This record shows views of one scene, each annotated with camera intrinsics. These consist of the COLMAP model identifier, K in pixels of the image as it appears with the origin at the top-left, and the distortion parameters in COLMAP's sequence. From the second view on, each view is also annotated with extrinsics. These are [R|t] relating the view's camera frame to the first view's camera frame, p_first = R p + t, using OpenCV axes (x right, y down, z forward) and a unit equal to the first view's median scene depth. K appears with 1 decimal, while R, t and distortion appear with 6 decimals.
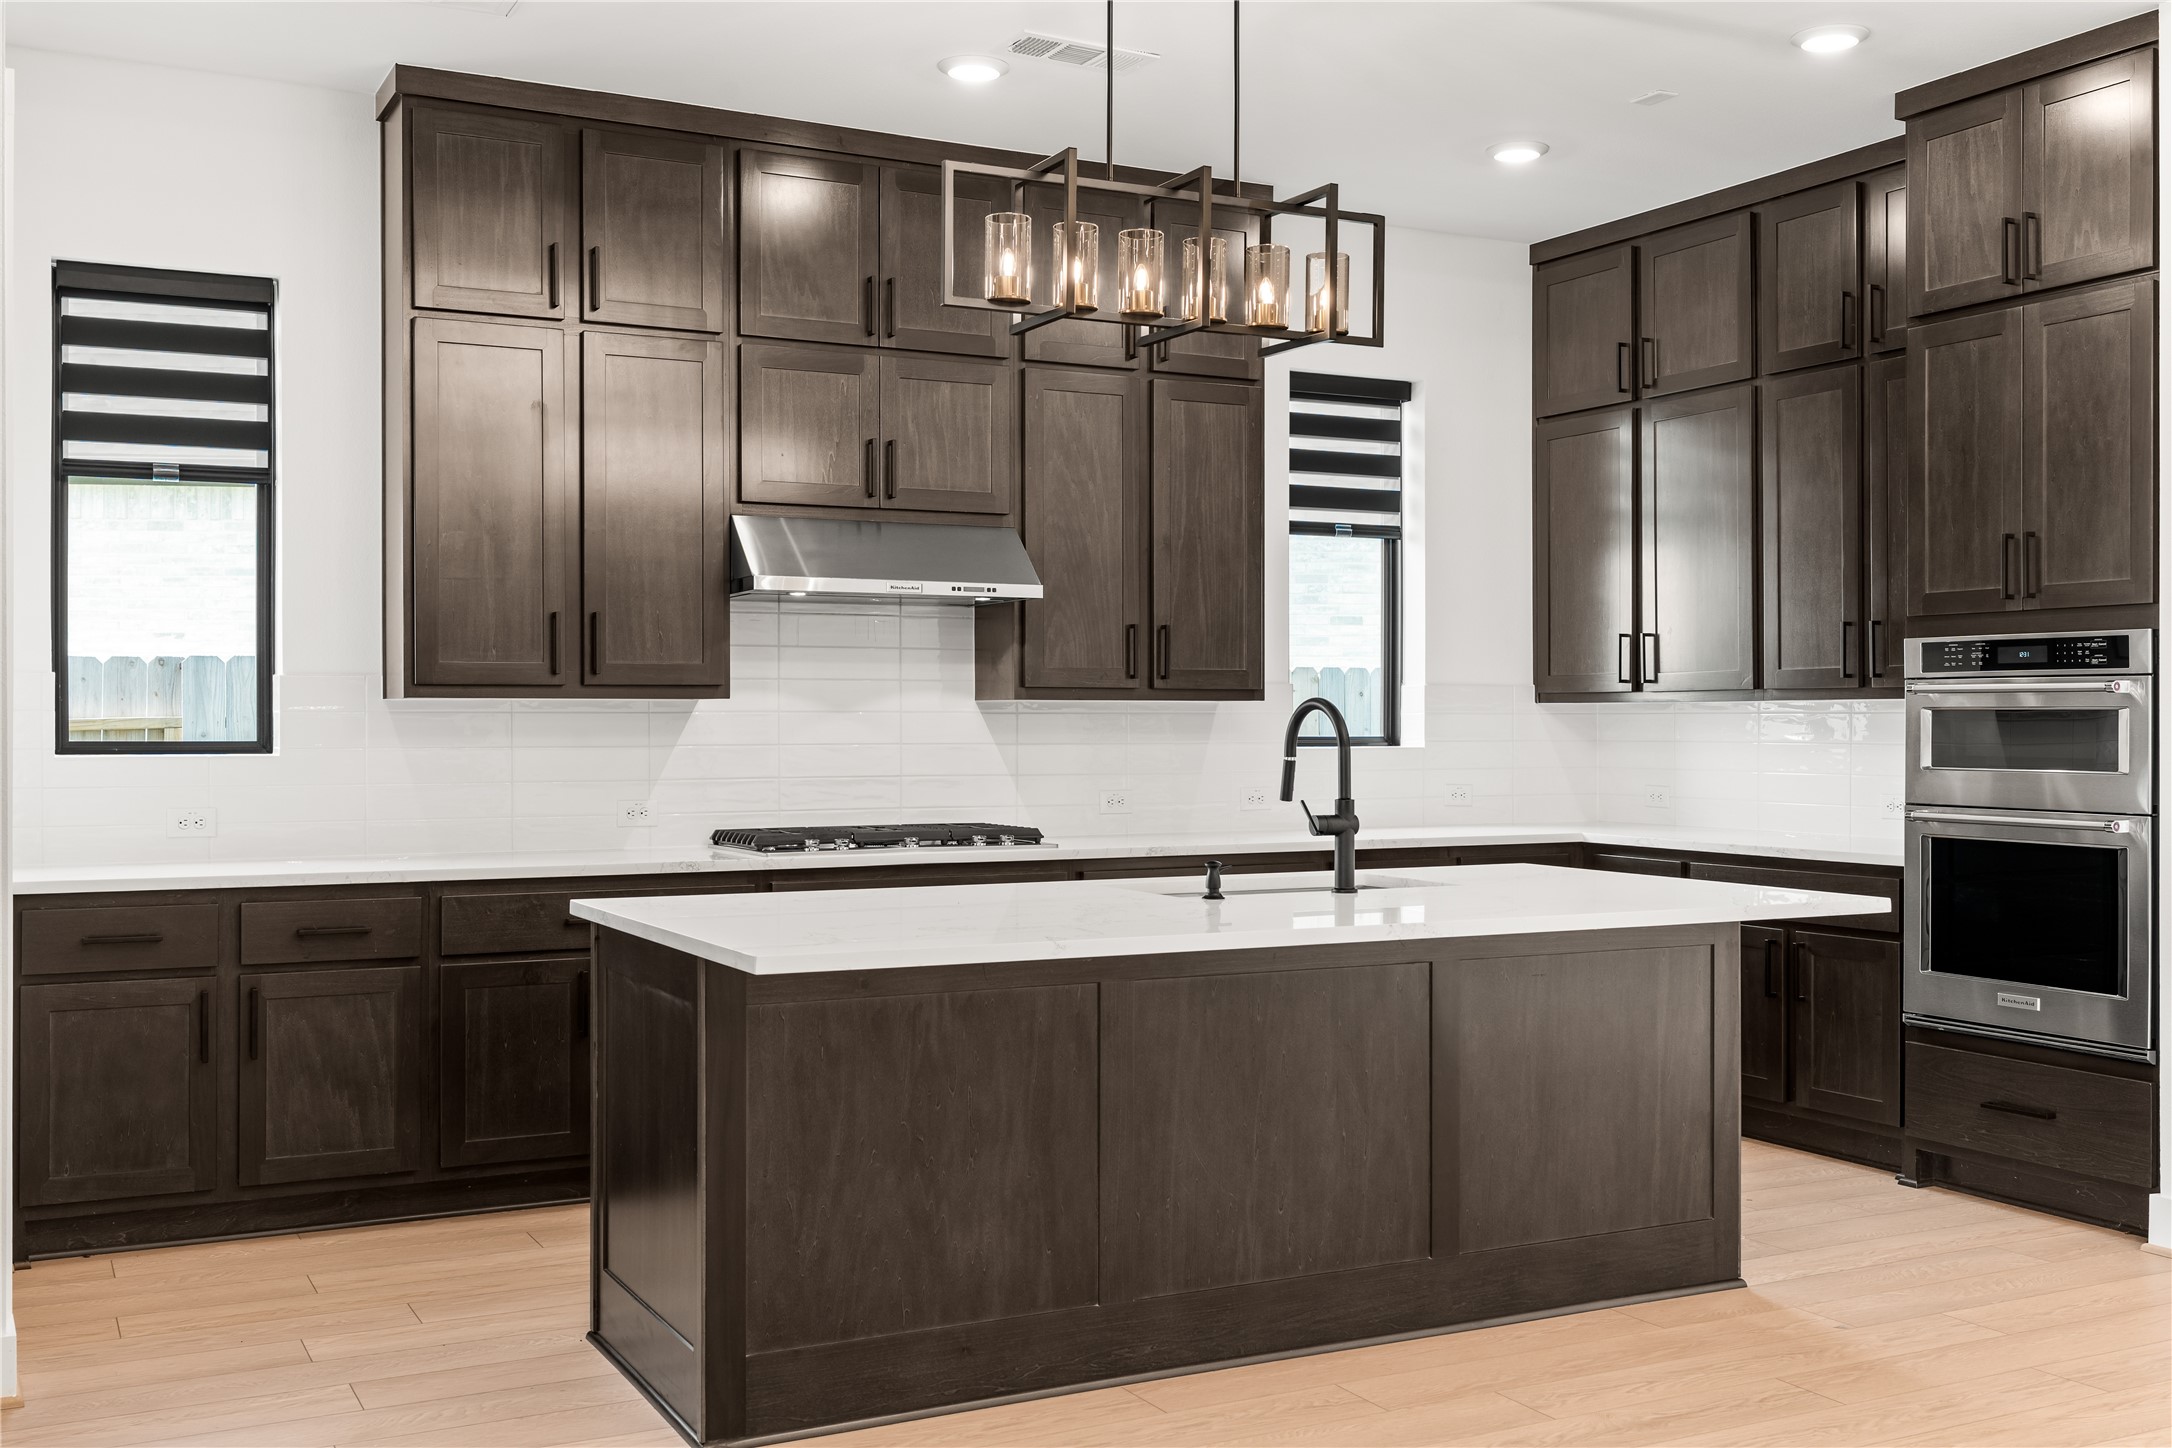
lens RADIAL K [[2129.1, 0, 1088.3], [0, 2129.1, 718.1], [0, 0, 1]] dist [0.008950, 0.000000]
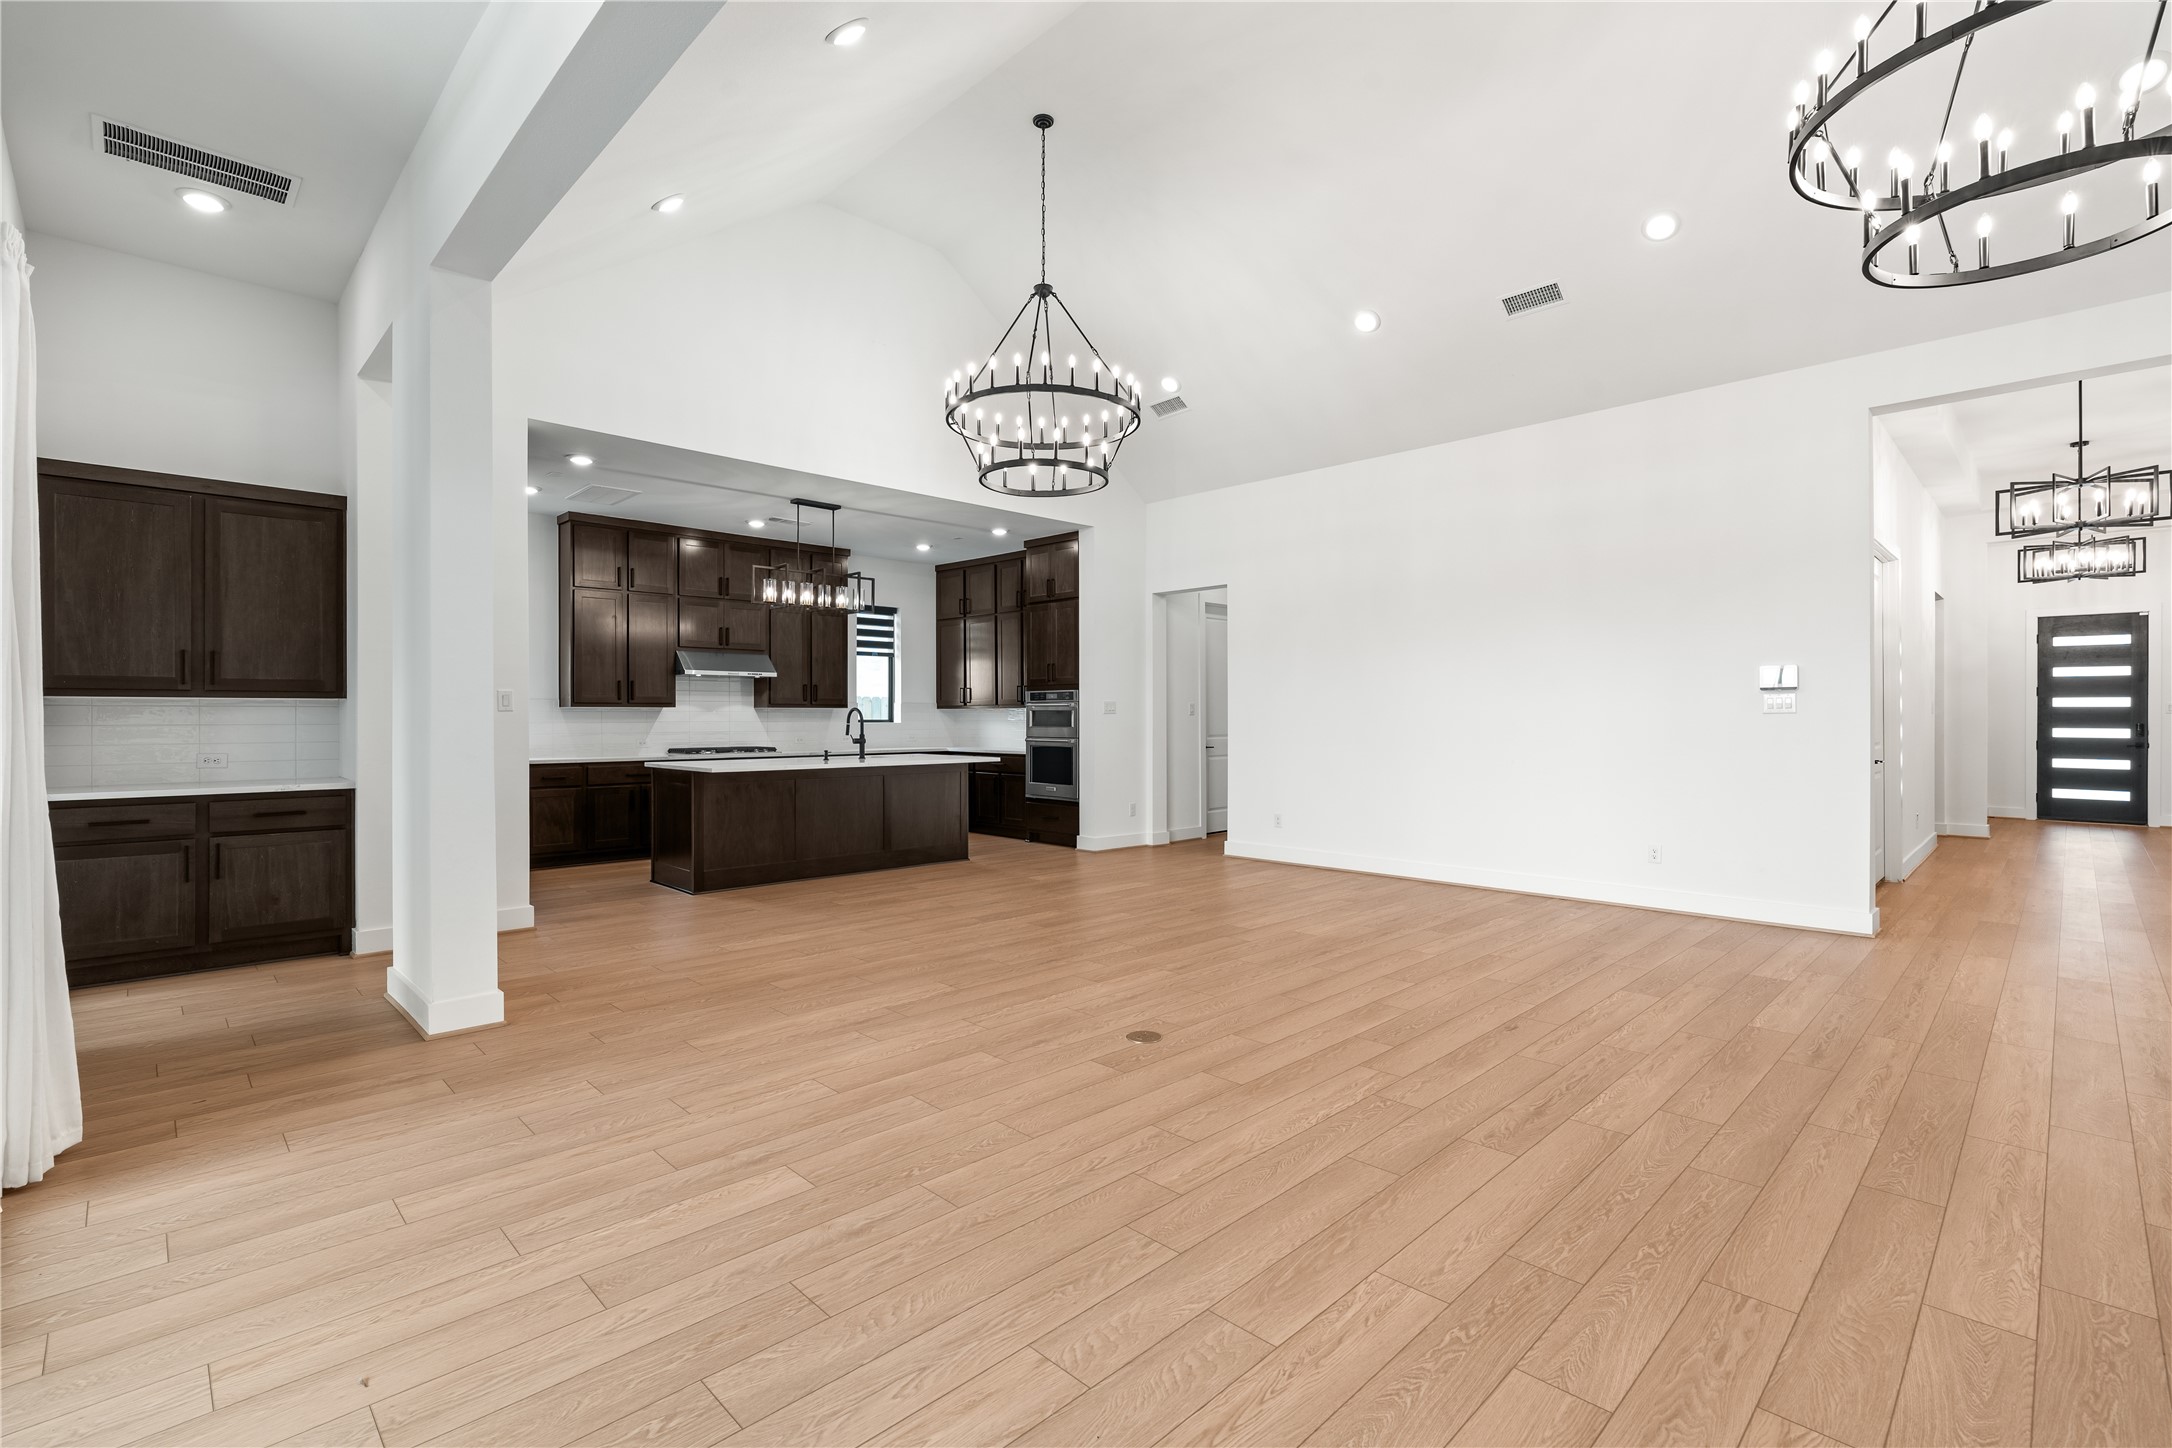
lens RADIAL K [[977.7, 0, 1089.1], [0, 977.7, 716.1], [0, 0, 1]] dist [-0.007736, 0.003050]
pose [[0.955519, -0.000373, 0.294928, -0.006051], [0.000200, 1.000000, 0.000616, 0.003696], [-0.294929, -0.000529, 0.955519, -0.637693]]
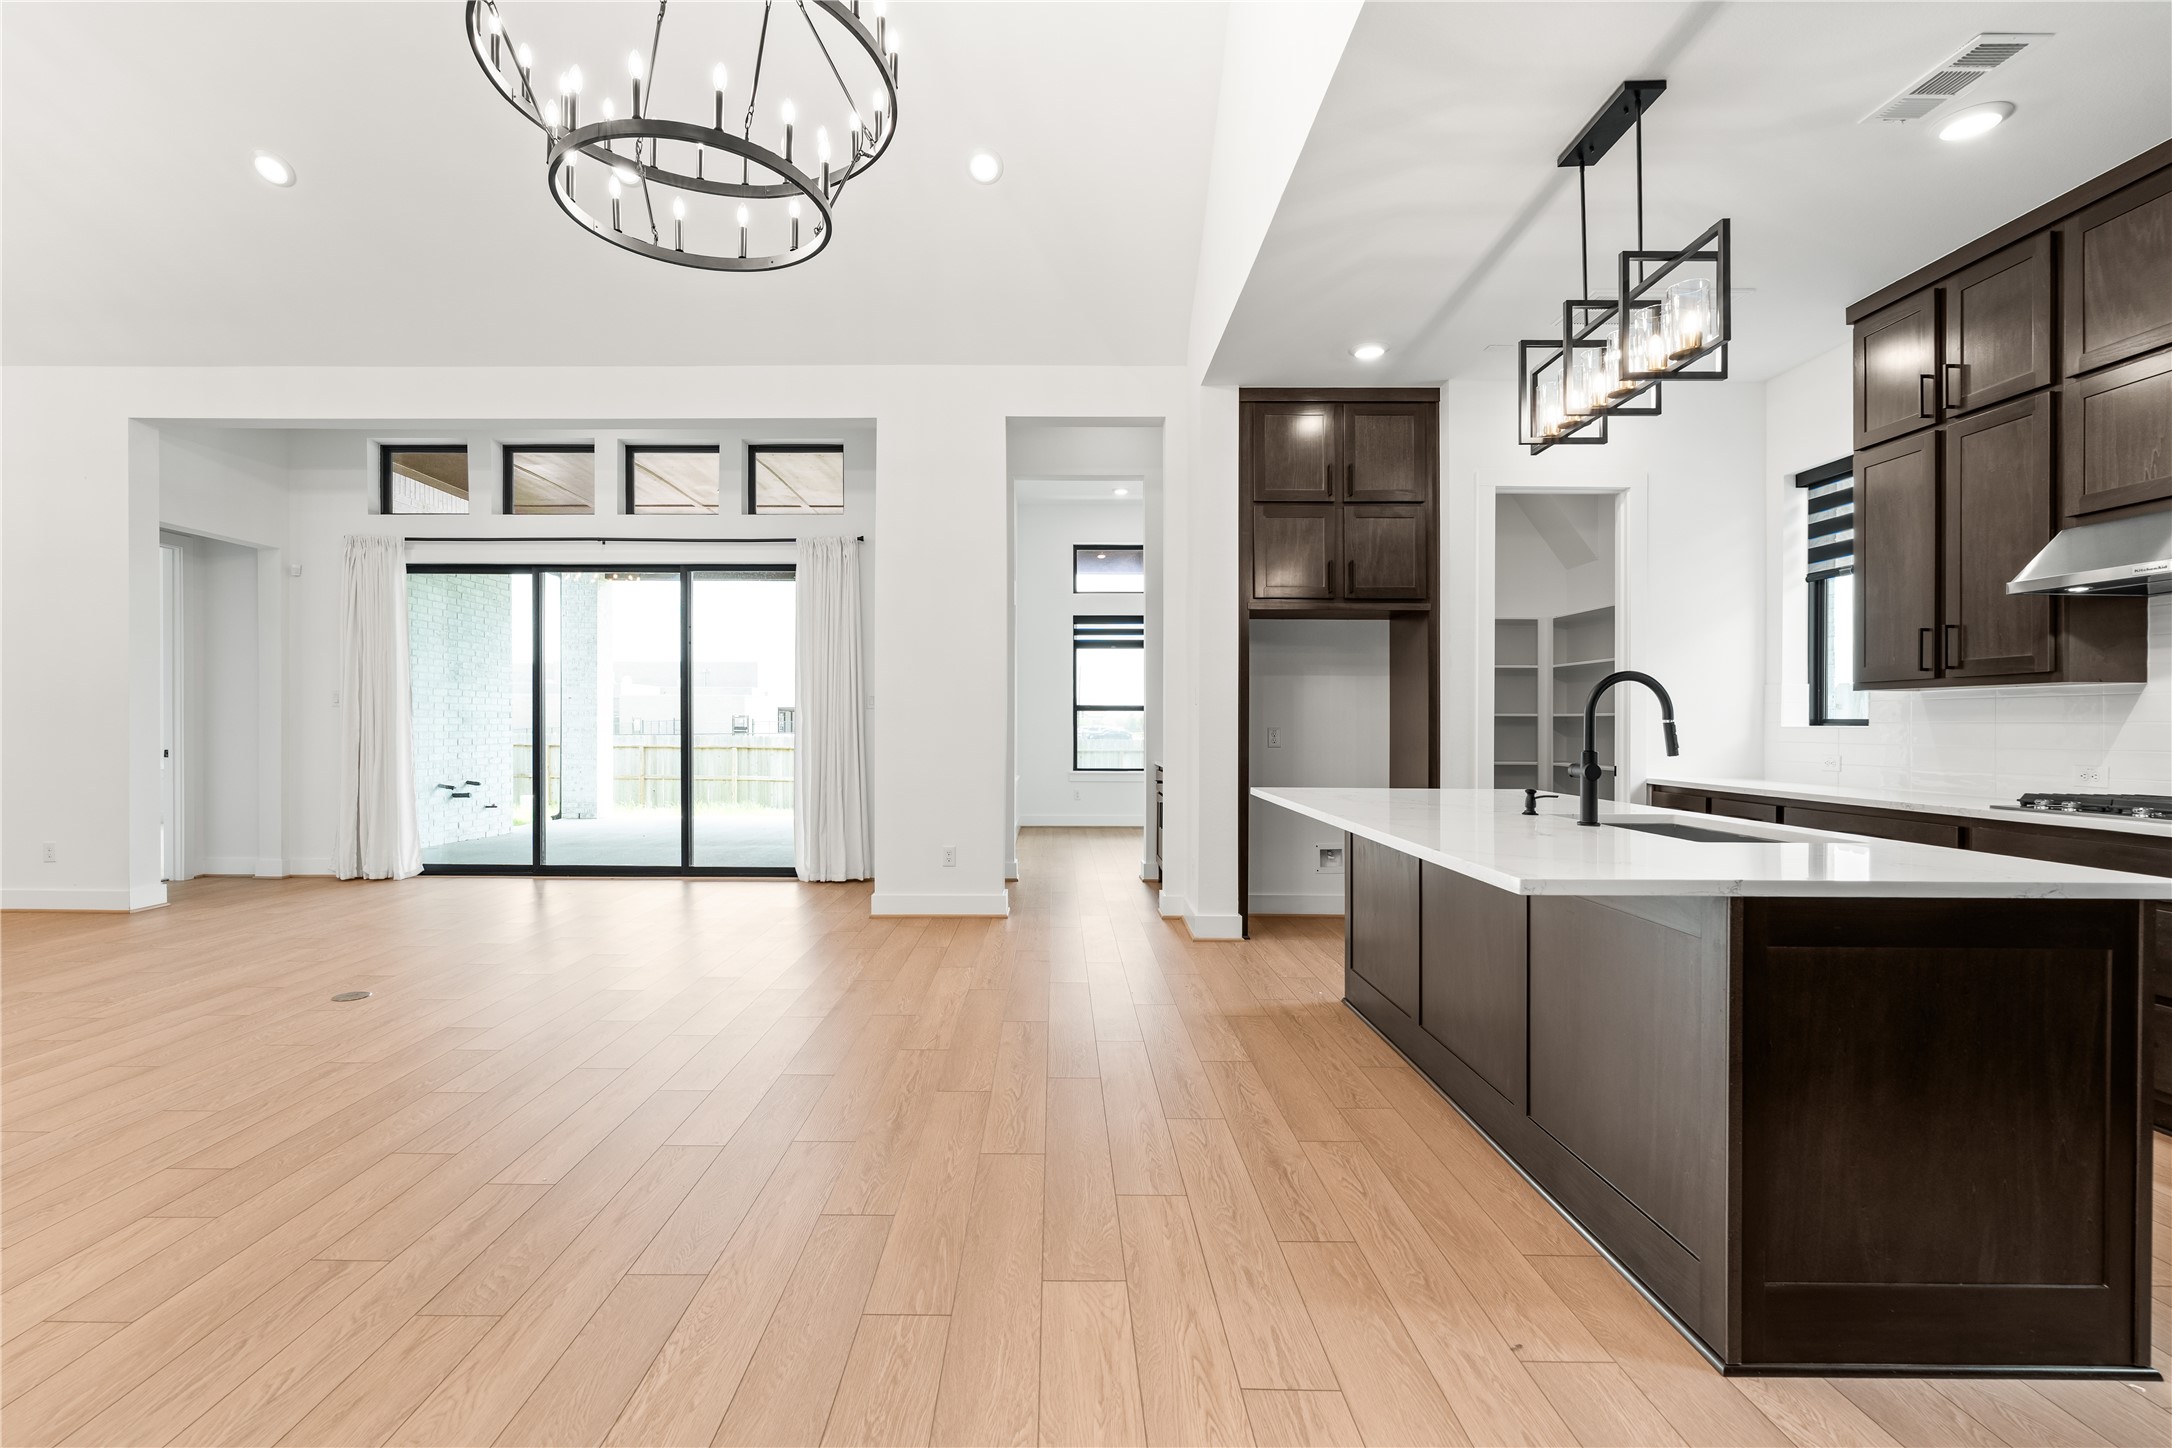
lens RADIAL K [[977.7, 0, 1048.7], [0, 977.7, 752.5], [0, 0, 1]] dist [-0.007736, 0.003050]
pose [[-0.464904, 0.022633, -0.885072, 0.628576], [-0.004857, 0.999593, 0.028113, 0.019485], [0.885348, 0.017368, -0.464605, 0.792493]]
